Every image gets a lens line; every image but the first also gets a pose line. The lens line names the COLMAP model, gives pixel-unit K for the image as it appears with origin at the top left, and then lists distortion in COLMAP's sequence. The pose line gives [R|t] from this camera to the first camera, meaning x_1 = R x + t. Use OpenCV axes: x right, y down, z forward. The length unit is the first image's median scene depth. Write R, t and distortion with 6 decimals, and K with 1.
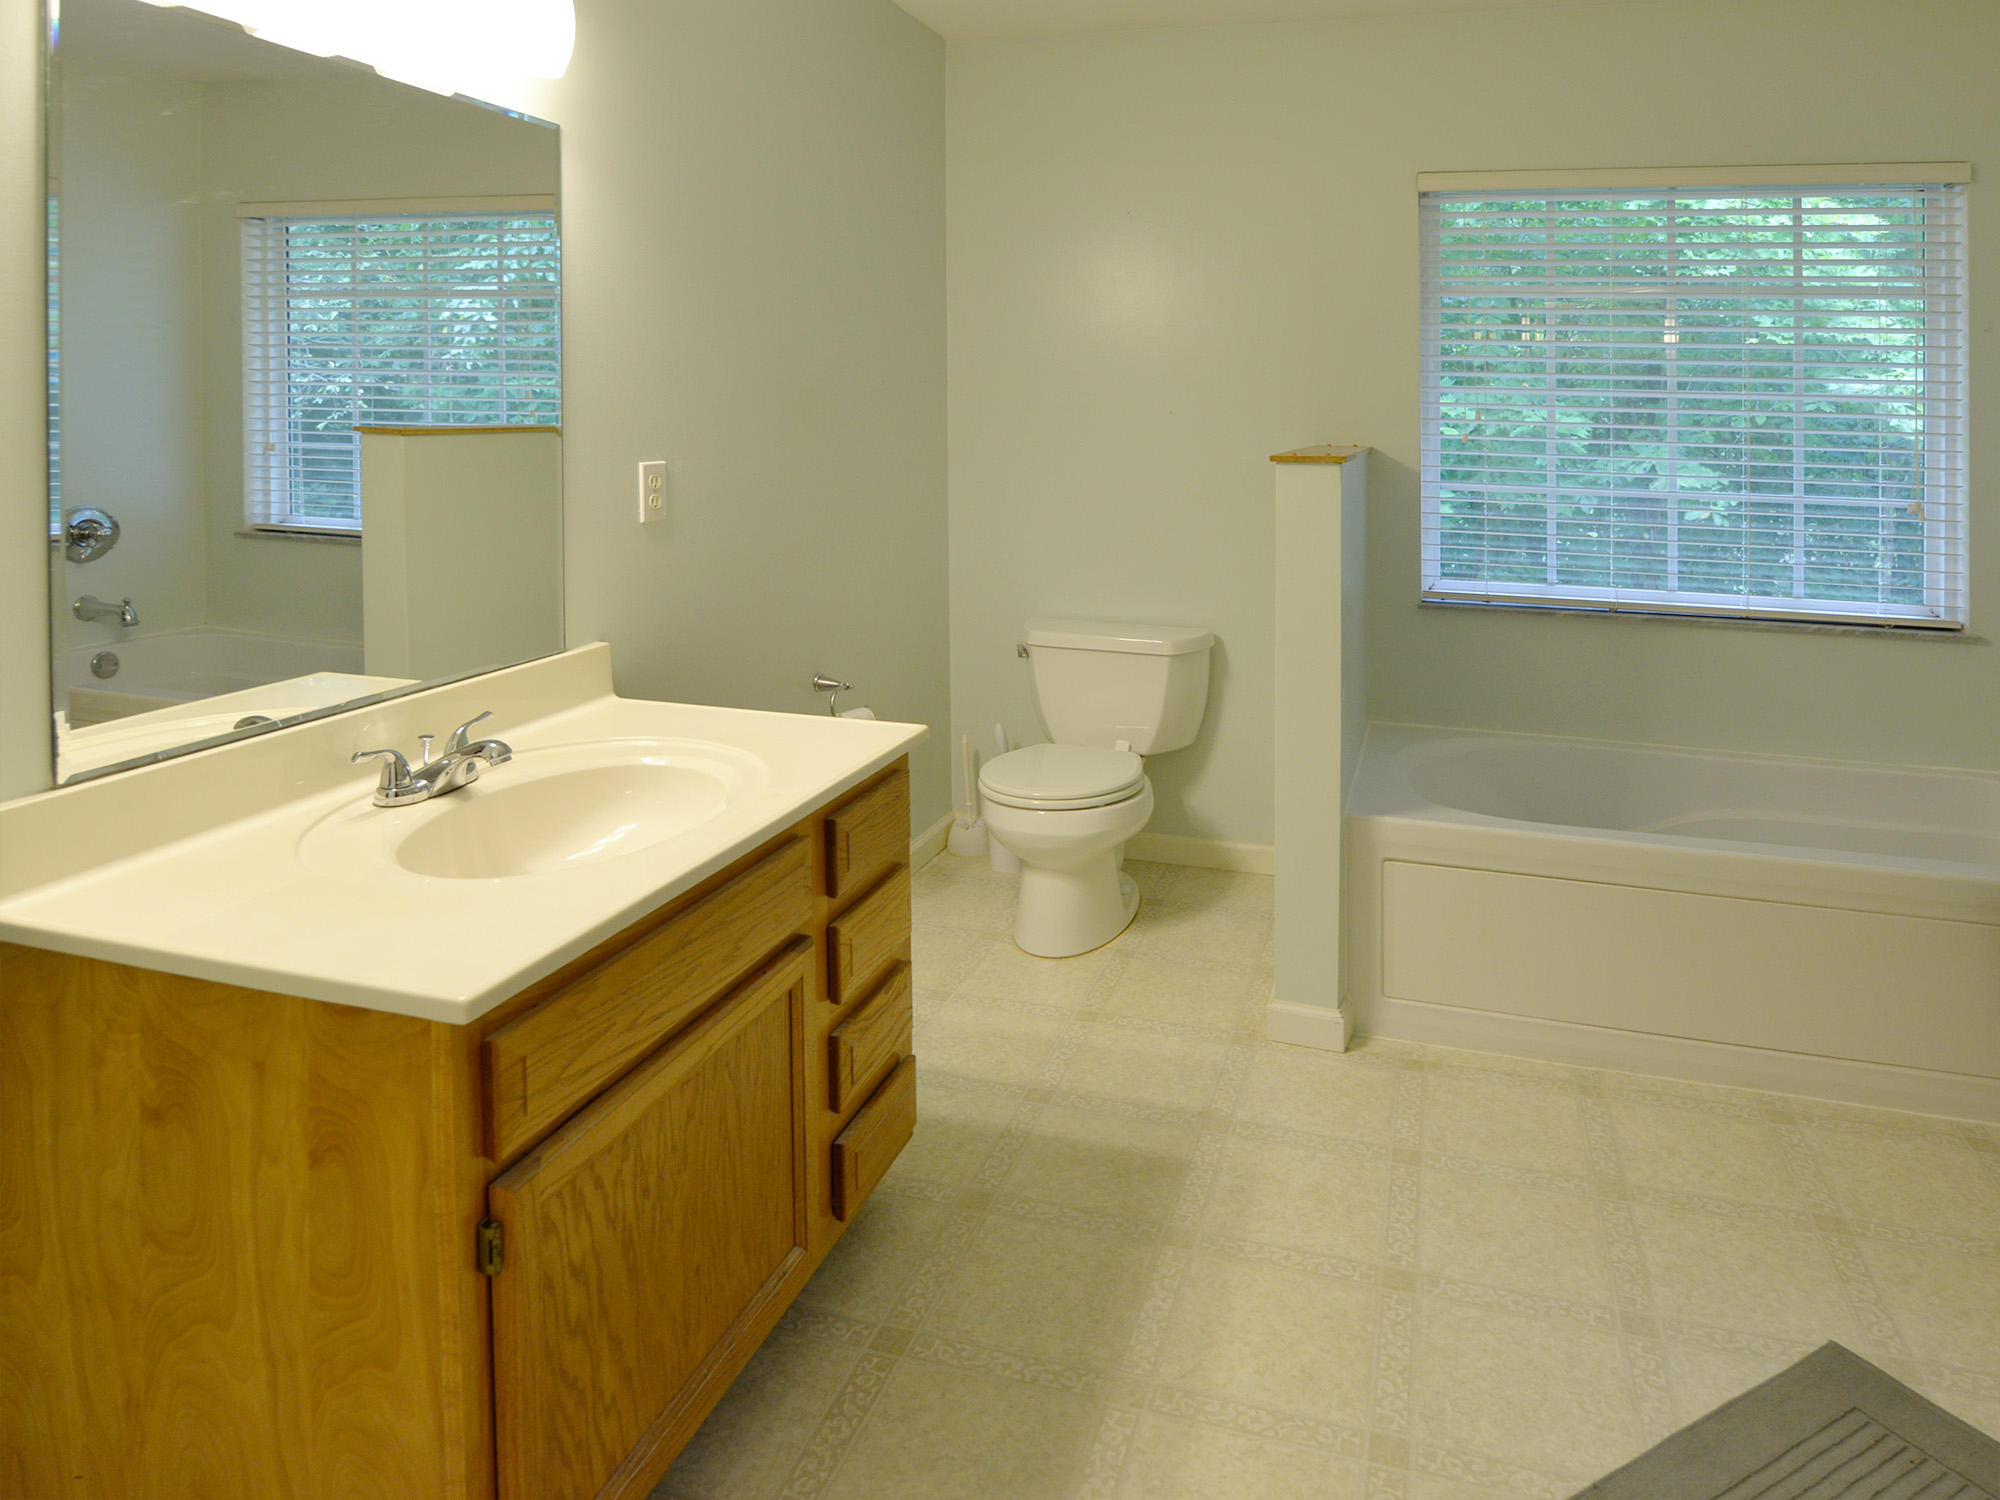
lens RADIAL K [[1130.2, 0, 1001.6], [0, 1130.2, 732.5], [0, 0, 1]] dist [-0.002733, -0.000688]
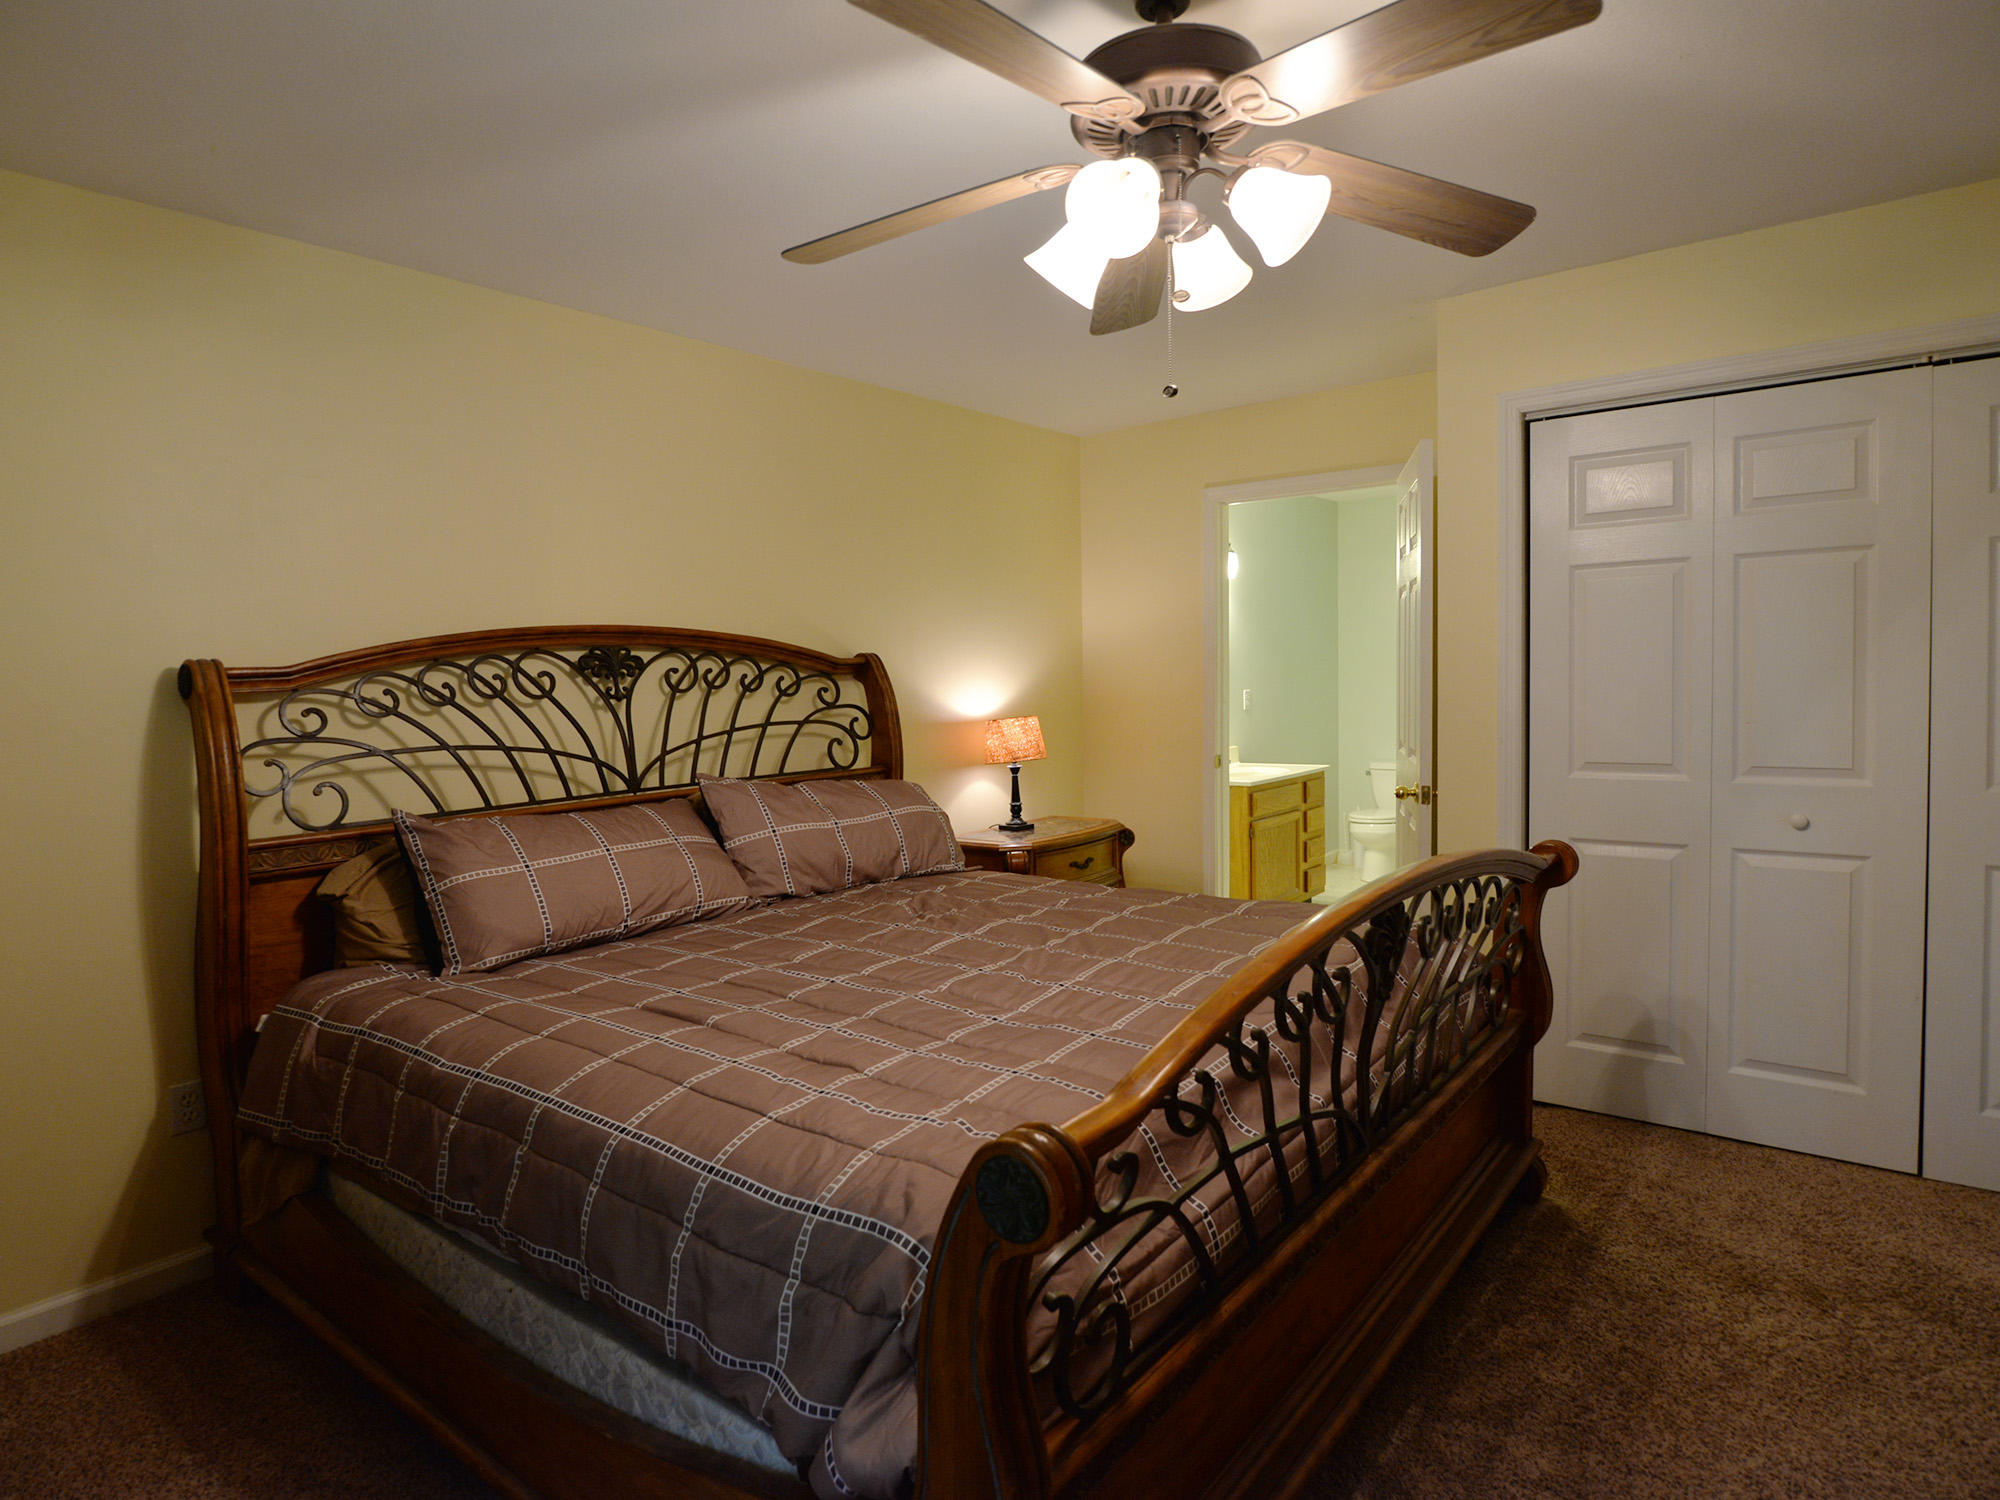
lens RADIAL K [[1130.2, 0, 1001.6], [0, 1130.2, 732.5], [0, 0, 1]] dist [-0.002733, -0.000688]
pose [[0.951522, -0.001587, -0.307577, 0.037979], [-0.058151, 0.981024, -0.184960, 0.656482], [0.302034, 0.193880, 0.933374, -2.770207]]
